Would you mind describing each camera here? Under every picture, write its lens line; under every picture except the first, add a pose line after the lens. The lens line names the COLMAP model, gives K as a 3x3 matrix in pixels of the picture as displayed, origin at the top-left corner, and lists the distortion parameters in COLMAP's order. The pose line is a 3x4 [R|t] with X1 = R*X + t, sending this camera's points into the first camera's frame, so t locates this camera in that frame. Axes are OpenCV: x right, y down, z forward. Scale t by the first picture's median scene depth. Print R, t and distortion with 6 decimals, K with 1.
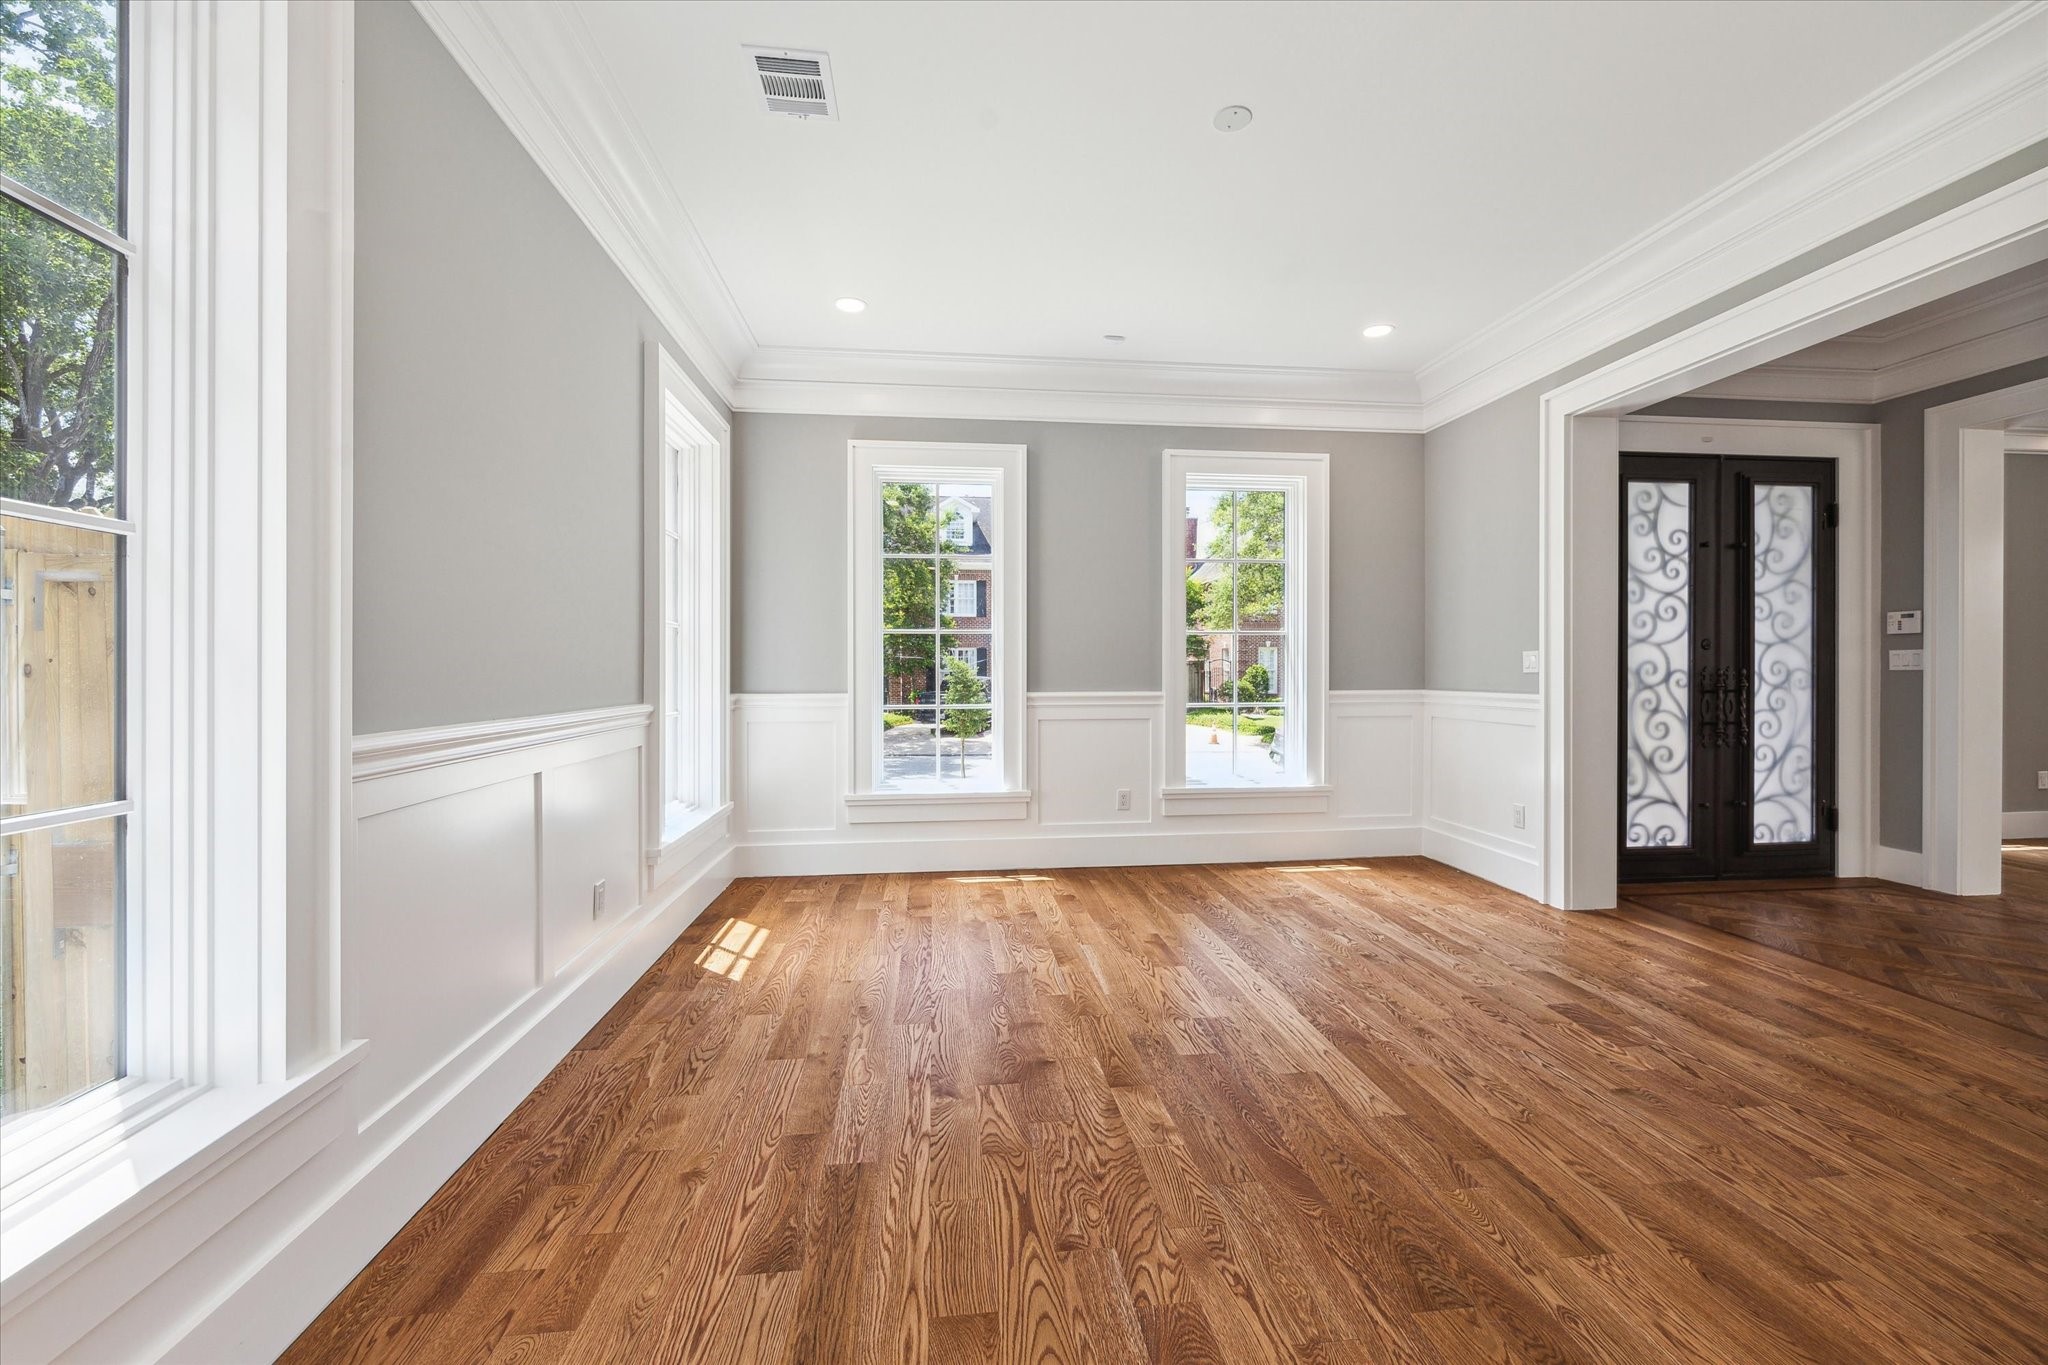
lens RADIAL K [[809.7, 0, 1024.0], [0, 809.7, 682.5], [0, 0, 1]] dist [-0.000093, -0.000402]
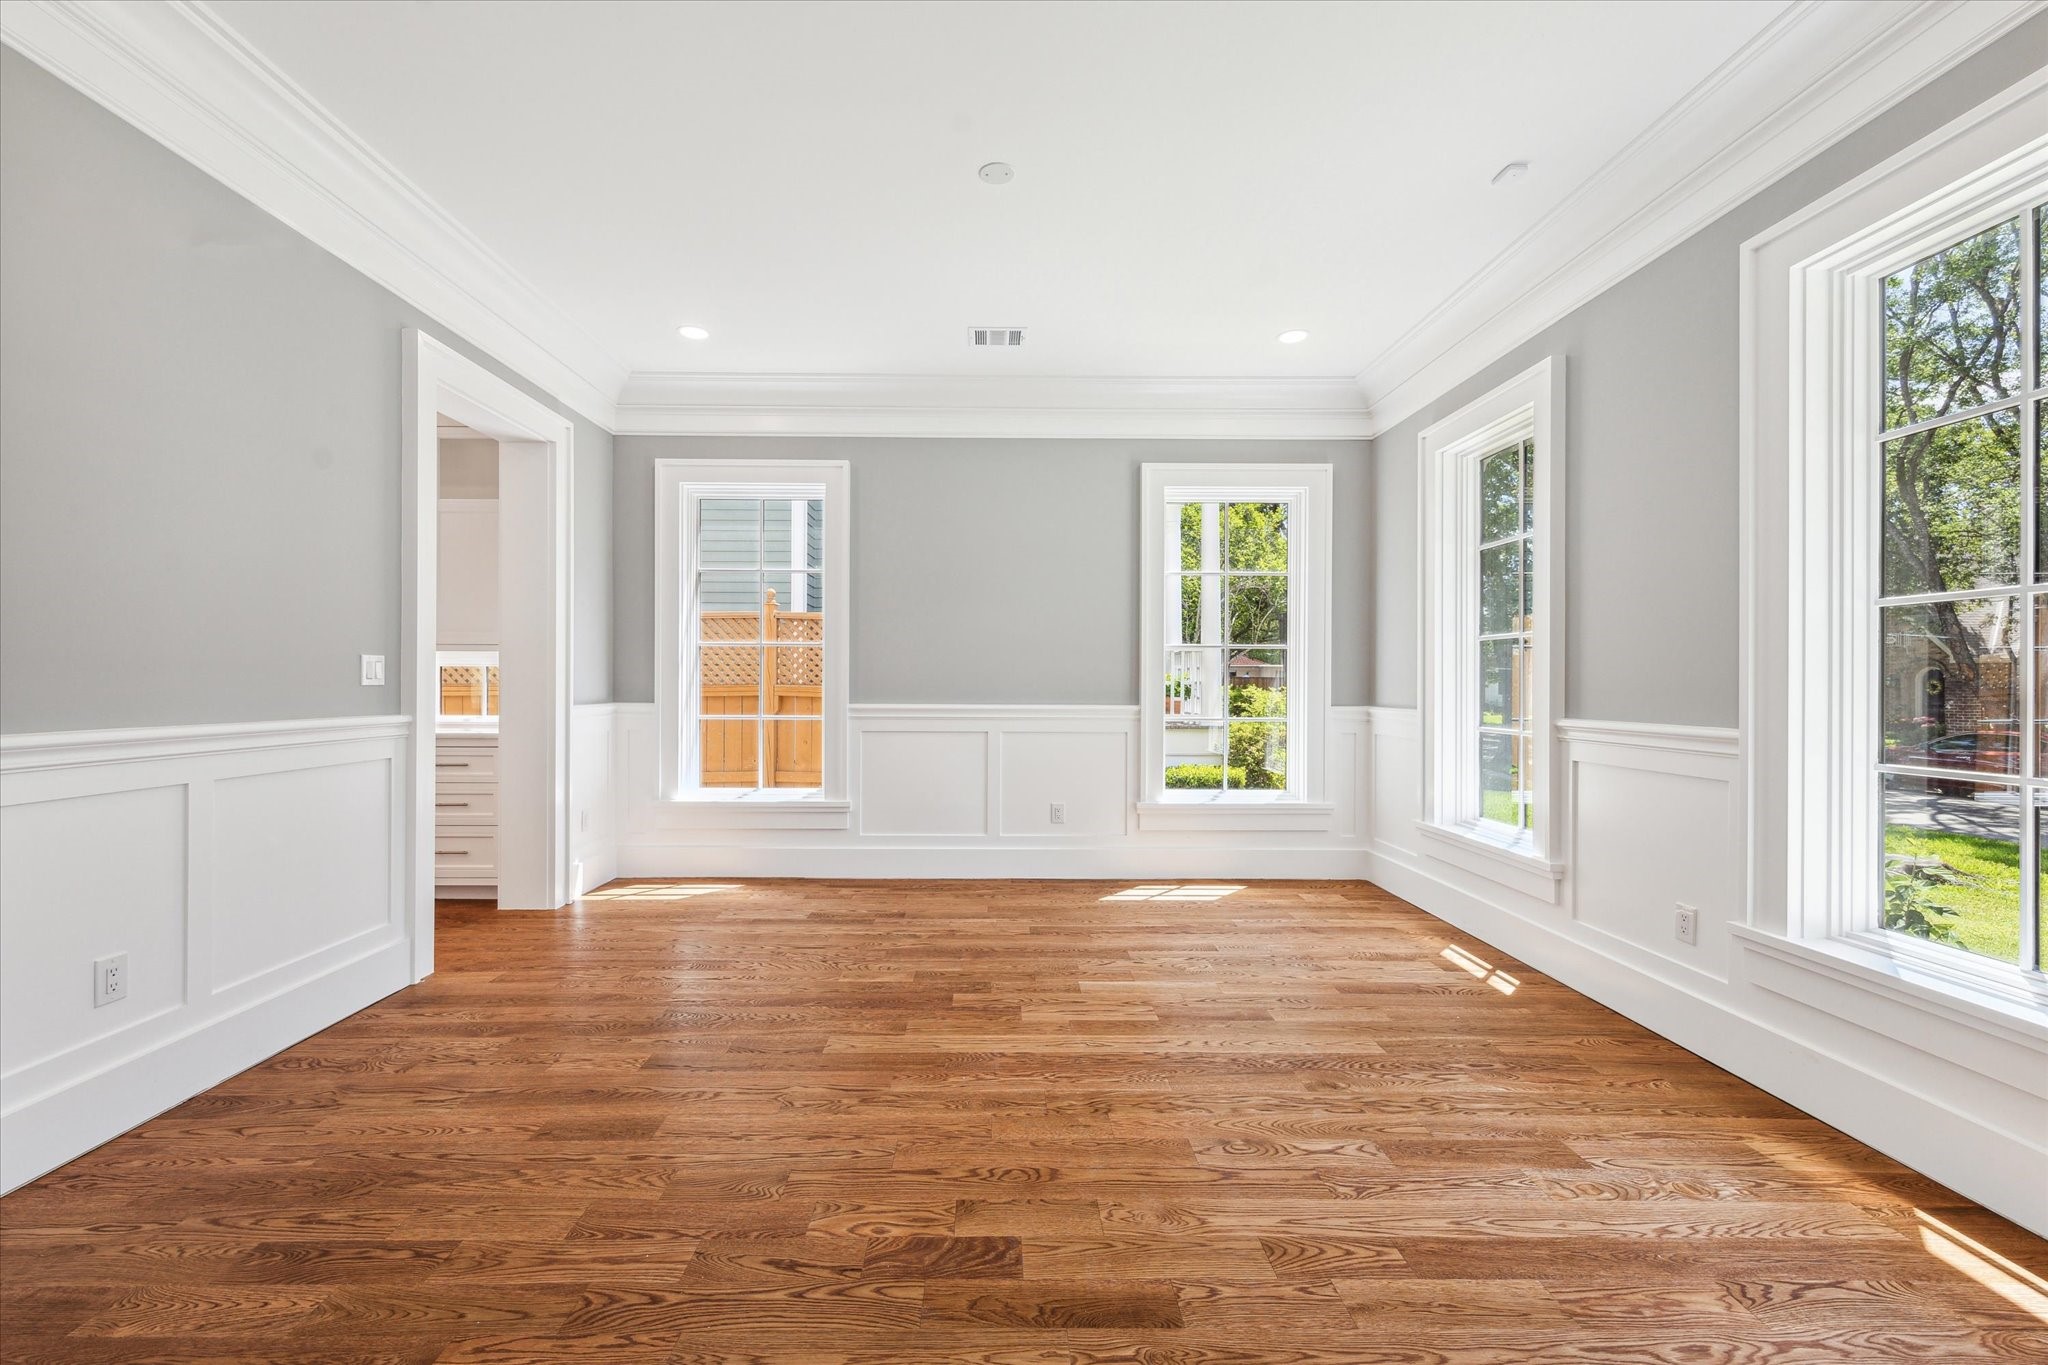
lens RADIAL K [[809.7, 0, 1024.0], [0, 809.7, 682.5], [0, 0, 1]] dist [-0.000093, -0.000402]
pose [[-0.068704, 0.000910, -0.997637, 1.335729], [-0.020991, 0.999777, 0.002357, -0.024158], [0.997416, 0.021103, -0.068669, 1.104179]]
